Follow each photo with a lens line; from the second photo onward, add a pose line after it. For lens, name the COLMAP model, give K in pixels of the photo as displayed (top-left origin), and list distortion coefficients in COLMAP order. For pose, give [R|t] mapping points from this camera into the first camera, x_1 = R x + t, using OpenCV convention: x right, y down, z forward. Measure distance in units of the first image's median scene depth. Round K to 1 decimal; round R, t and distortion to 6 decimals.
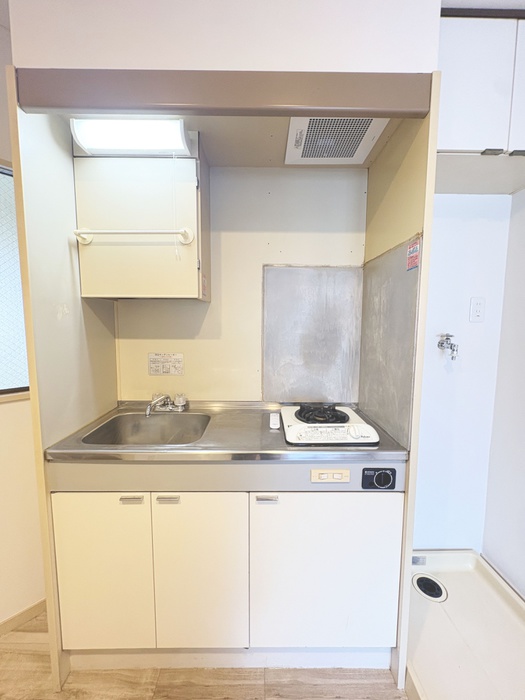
lens RADIAL K [[278.4, 0, 262.5], [0, 278.4, 350.0], [0, 0, 1]] dist [0.000017, 0.000325]
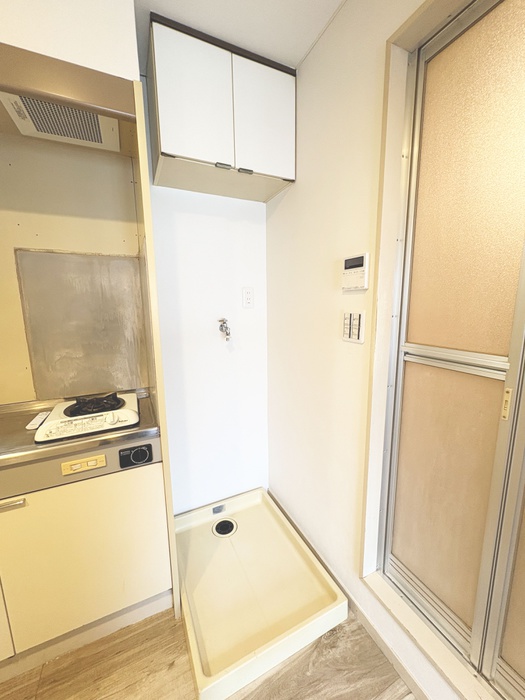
lens RADIAL K [[278.4, 0, 262.5], [0, 278.4, 350.0], [0, 0, 1]] dist [0.000017, 0.000325]
pose [[0.907470, -0.086473, 0.411122, 0.324410], [0.057255, 0.994913, 0.082887, -0.015671], [-0.416198, -0.051679, 0.907804, -0.141876]]
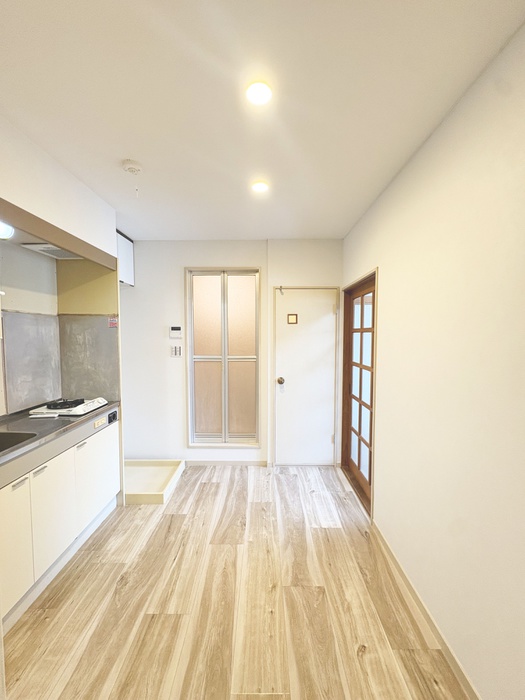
lens RADIAL K [[278.4, 0, 262.5], [0, 278.4, 350.0], [0, 0, 1]] dist [0.000017, 0.000325]
pose [[0.015868, -0.061456, 0.997984, -1.298209], [0.095458, 0.993643, 0.059671, -0.077316], [-0.995307, 0.094319, 0.021634, -0.240634]]
